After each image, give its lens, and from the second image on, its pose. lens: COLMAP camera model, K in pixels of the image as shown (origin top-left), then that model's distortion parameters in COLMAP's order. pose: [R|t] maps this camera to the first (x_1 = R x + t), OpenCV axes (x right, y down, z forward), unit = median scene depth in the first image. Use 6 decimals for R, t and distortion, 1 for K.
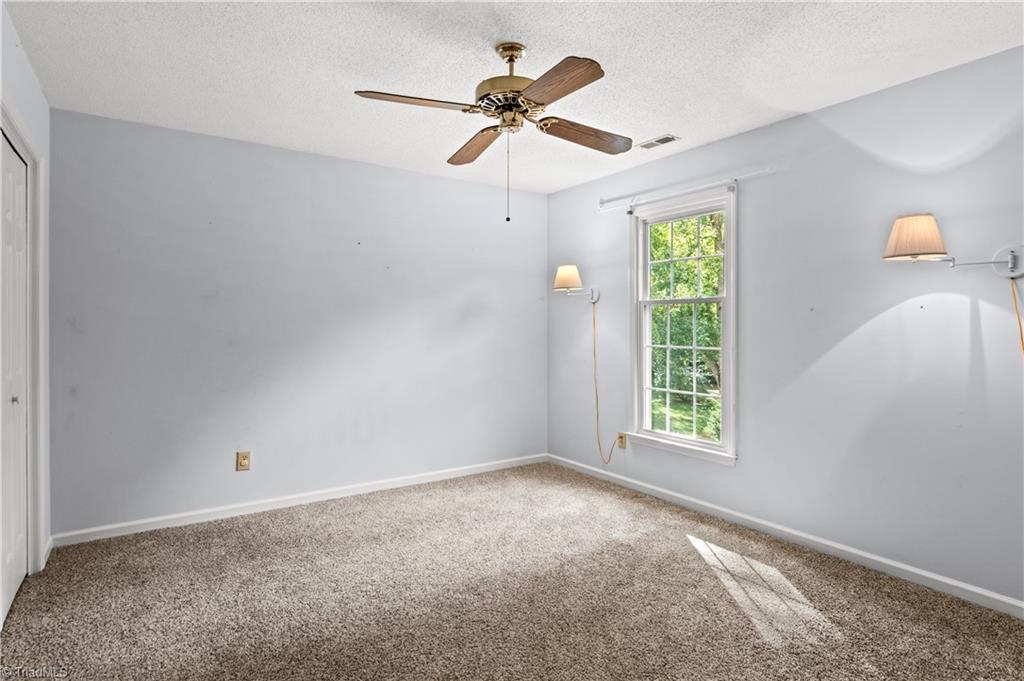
lens RADIAL K [[574.6, 0, 514.7], [0, 574.6, 333.7], [0, 0, 1]] dist [0.016154, 0.002495]
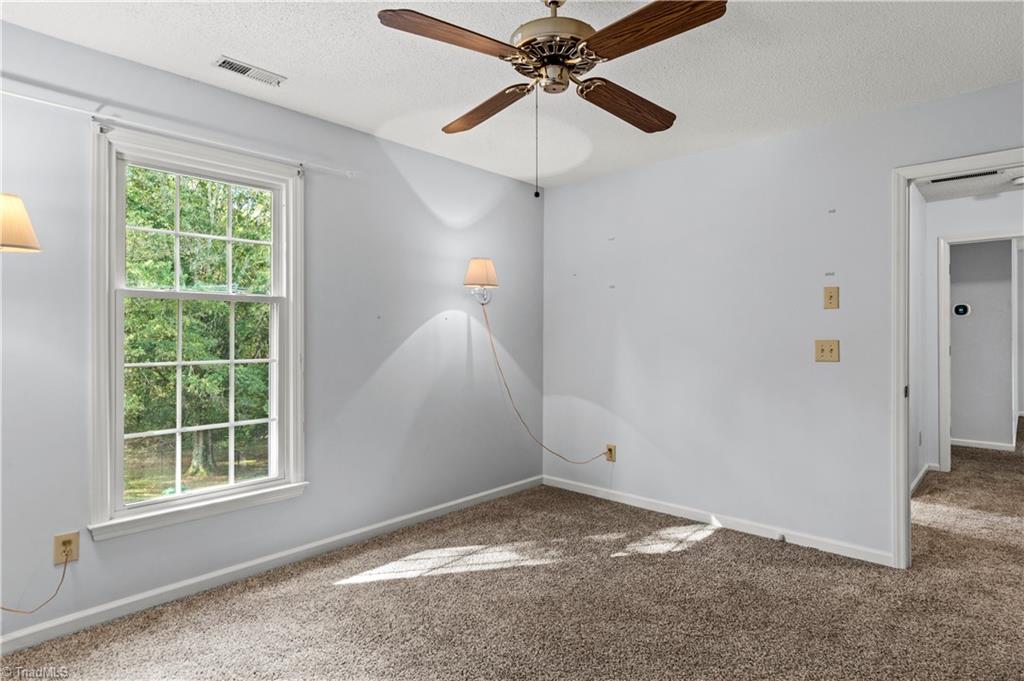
lens RADIAL K [[574.6, 0, 516.2], [0, 574.6, 336.6], [0, 0, 1]] dist [0.016154, 0.002495]
pose [[-0.258277, -0.004279, 0.966062, -0.554170], [0.017922, 0.999797, 0.009219, -0.008873], [-0.965905, 0.019695, -0.258147, 0.934051]]
